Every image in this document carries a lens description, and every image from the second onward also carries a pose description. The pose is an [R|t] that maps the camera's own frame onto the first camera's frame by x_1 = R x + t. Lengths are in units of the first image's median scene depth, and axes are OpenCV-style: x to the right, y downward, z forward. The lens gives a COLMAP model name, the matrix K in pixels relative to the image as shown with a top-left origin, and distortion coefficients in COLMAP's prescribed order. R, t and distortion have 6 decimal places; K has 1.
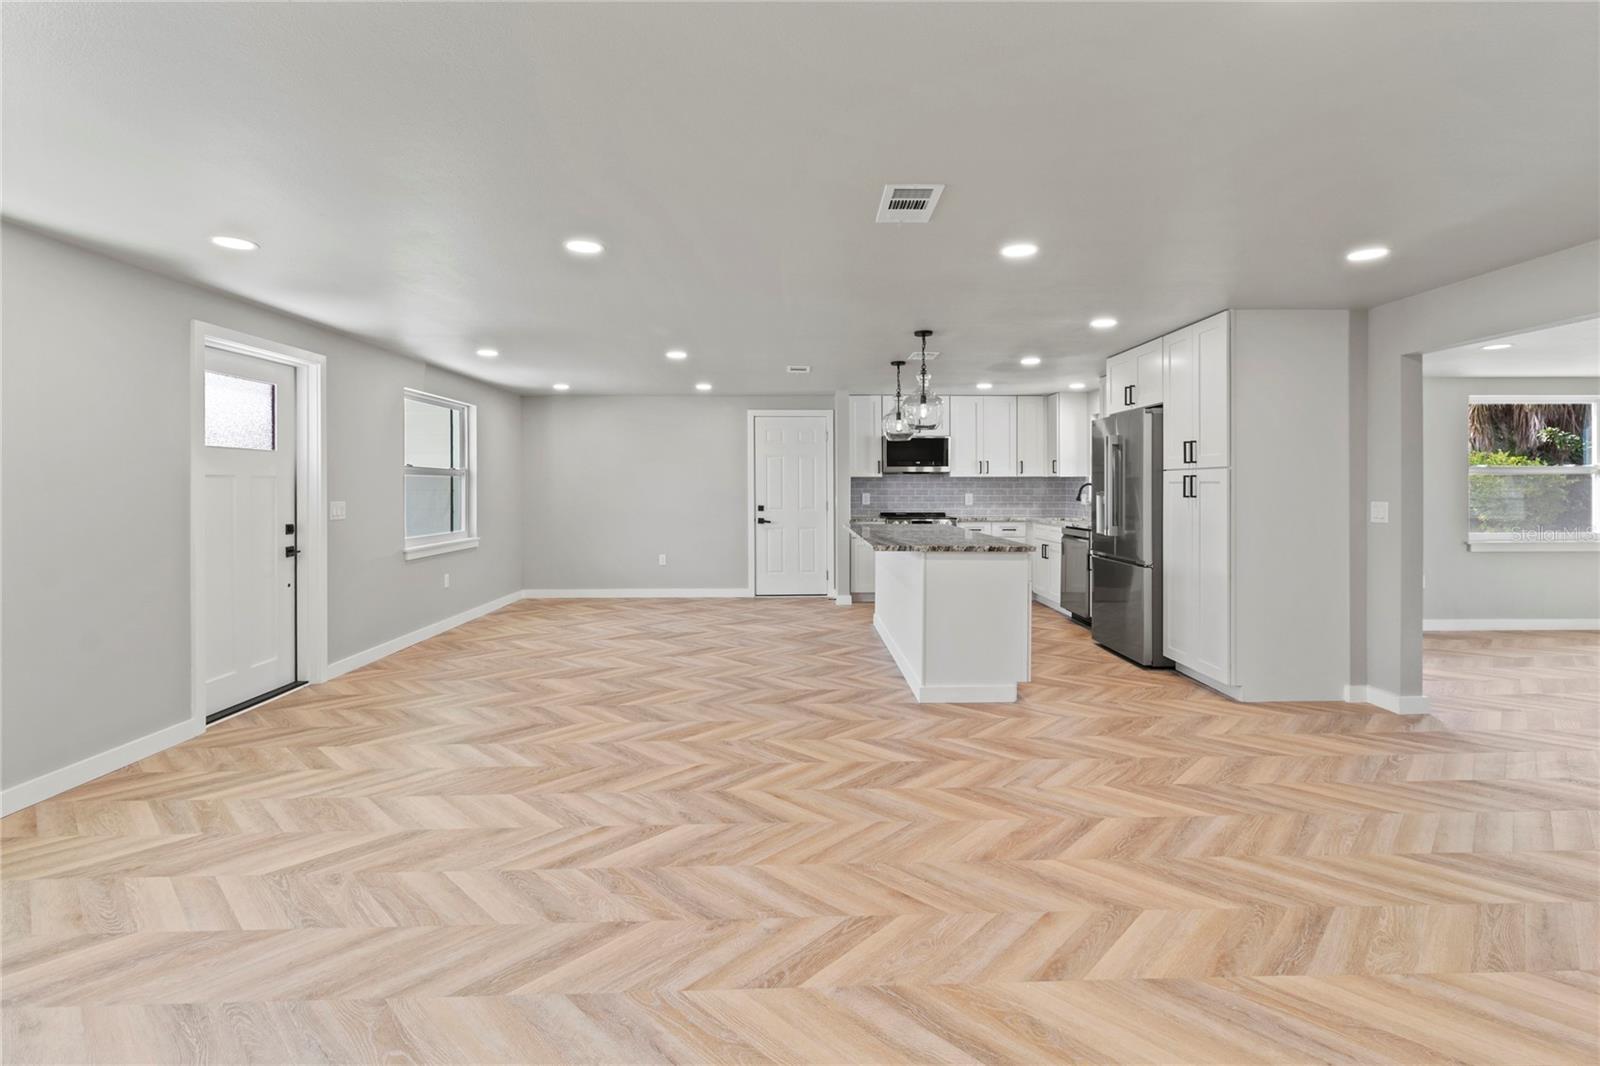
lens RADIAL K [[747.8, 0, 818.2], [0, 747.8, 491.8], [0, 0, 1]] dist [-0.000557, -0.000285]
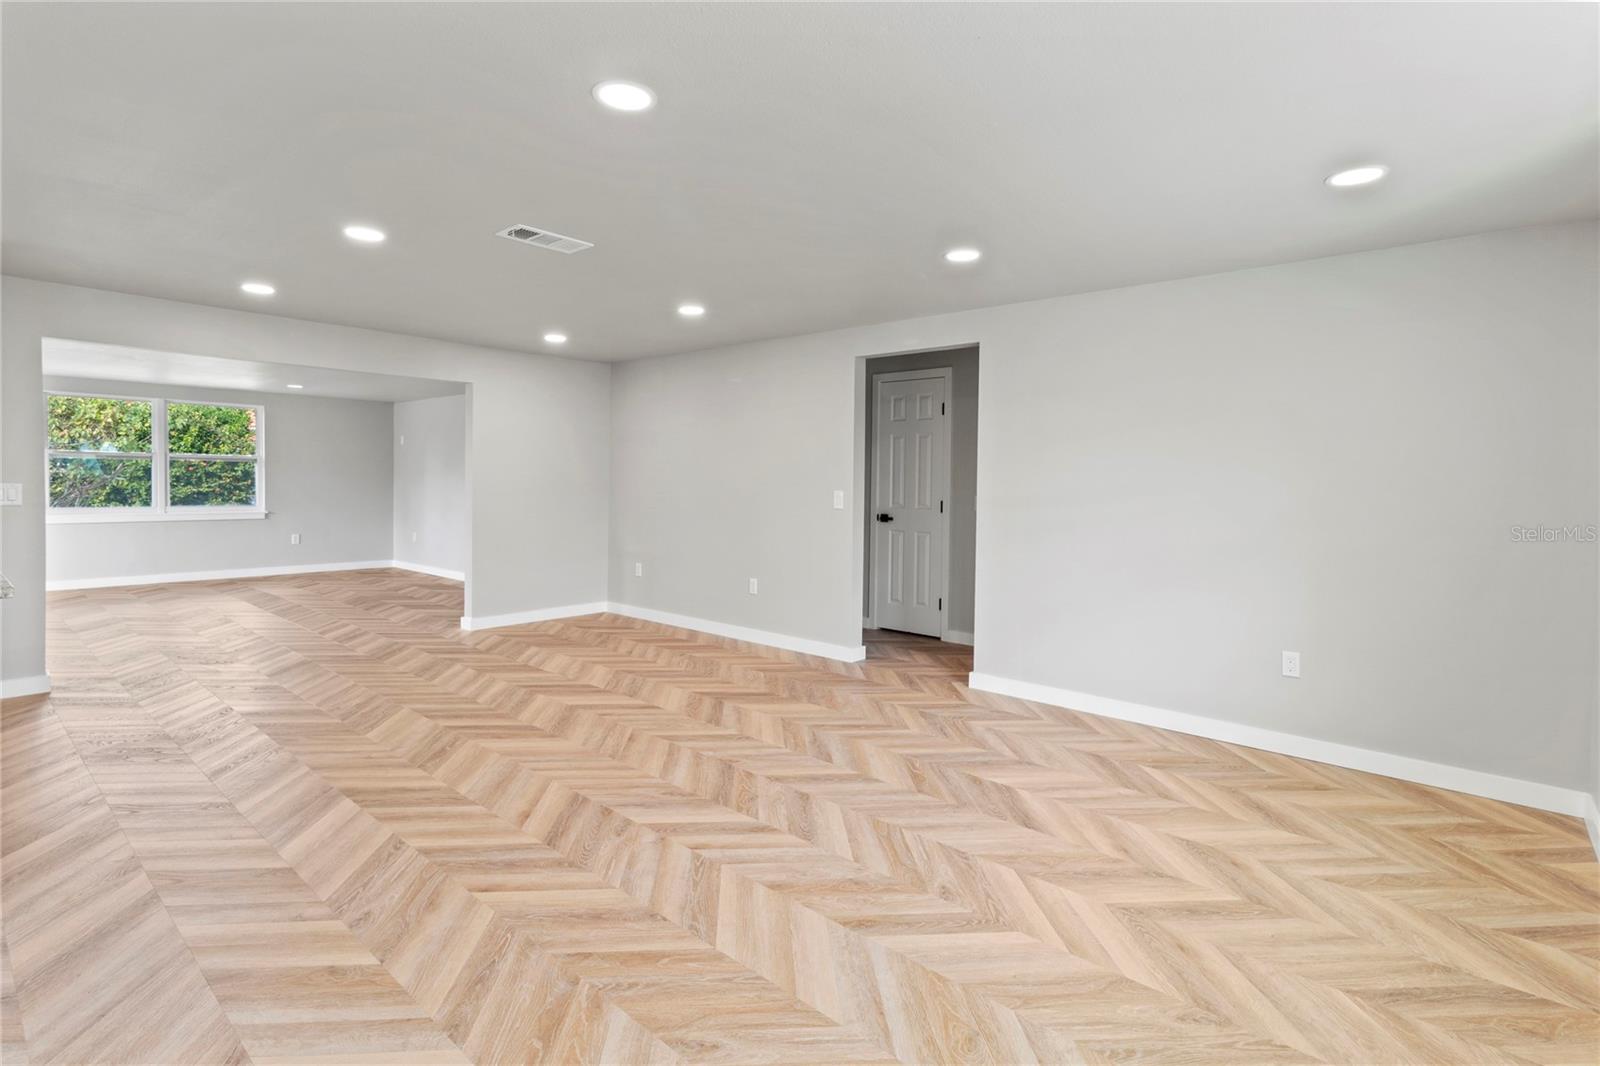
lens RADIAL K [[757.3, 0, 804.4], [0, 757.3, 492.2], [0, 0, 1]] dist [0.002566, 0.000328]
pose [[-0.733421, -0.020843, 0.679455, -0.580368], [-0.009874, 0.999751, 0.020010, -0.004118], [-0.679703, 0.007967, -0.733444, 0.913381]]
